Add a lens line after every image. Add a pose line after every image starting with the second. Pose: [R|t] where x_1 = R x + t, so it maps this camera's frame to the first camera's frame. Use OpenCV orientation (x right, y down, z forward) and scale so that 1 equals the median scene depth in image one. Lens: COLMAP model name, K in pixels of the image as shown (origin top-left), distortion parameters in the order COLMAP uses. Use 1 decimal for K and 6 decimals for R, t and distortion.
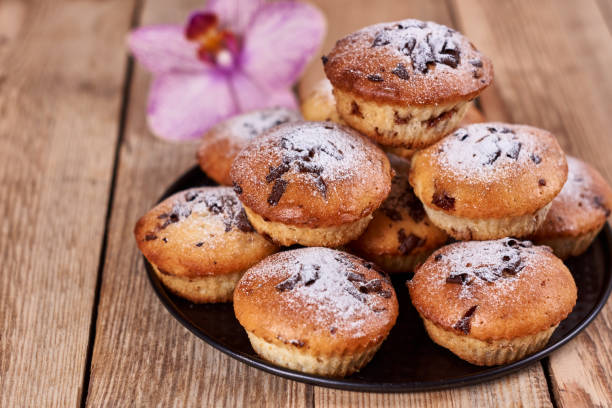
lens RADIAL K [[1564.5, 0, 306.0], [0, 1564.5, 204.0], [0, 0, 1]] dist [-0.078548, -0.238806]
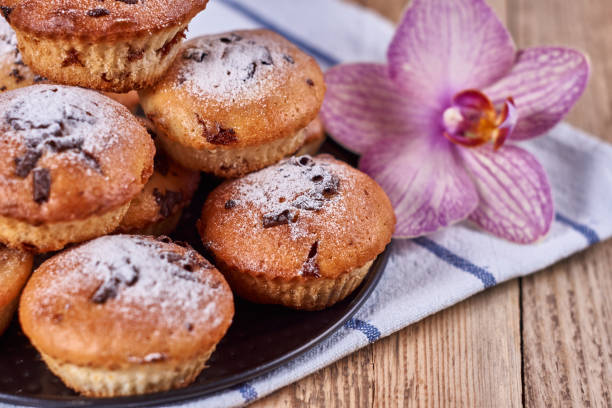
lens RADIAL K [[1564.5, 0, 306.0], [0, 1564.5, 204.0], [0, 0, 1]] dist [-0.078548, -0.238806]
pose [[0.824444, -0.305340, 0.476508, -0.278539], [0.281460, 0.951677, 0.122846, -0.056404], [-0.490991, 0.032838, 0.870545, 0.265518]]
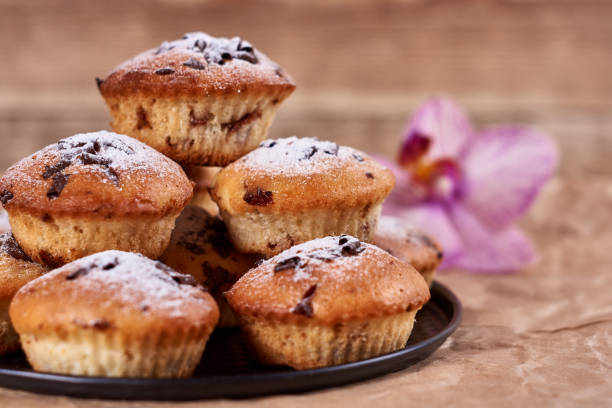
lens RADIAL K [[1564.5, 0, 306.0], [0, 1564.5, 204.0], [0, 0, 1]] dist [-0.078548, -0.238806]
pose [[0.976631, -0.034240, 0.212180, -0.064908], [0.114139, 0.919136, -0.377042, 0.321294], [-0.182112, 0.392449, 0.901565, 0.245264]]
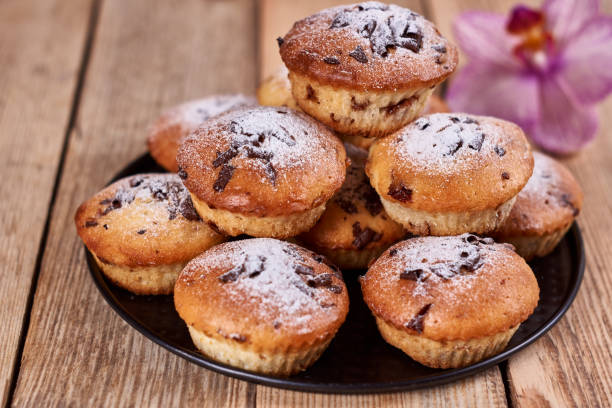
lens RADIAL K [[1564.5, 0, 306.0], [0, 1564.5, 204.0], [0, 0, 1]] dist [-0.078548, -0.238806]
pose [[0.999621, 0.027123, 0.004735, 0.026943], [-0.027076, 0.999585, -0.009816, 0.015877], [-0.005000, 0.009684, 0.999941, 0.056986]]
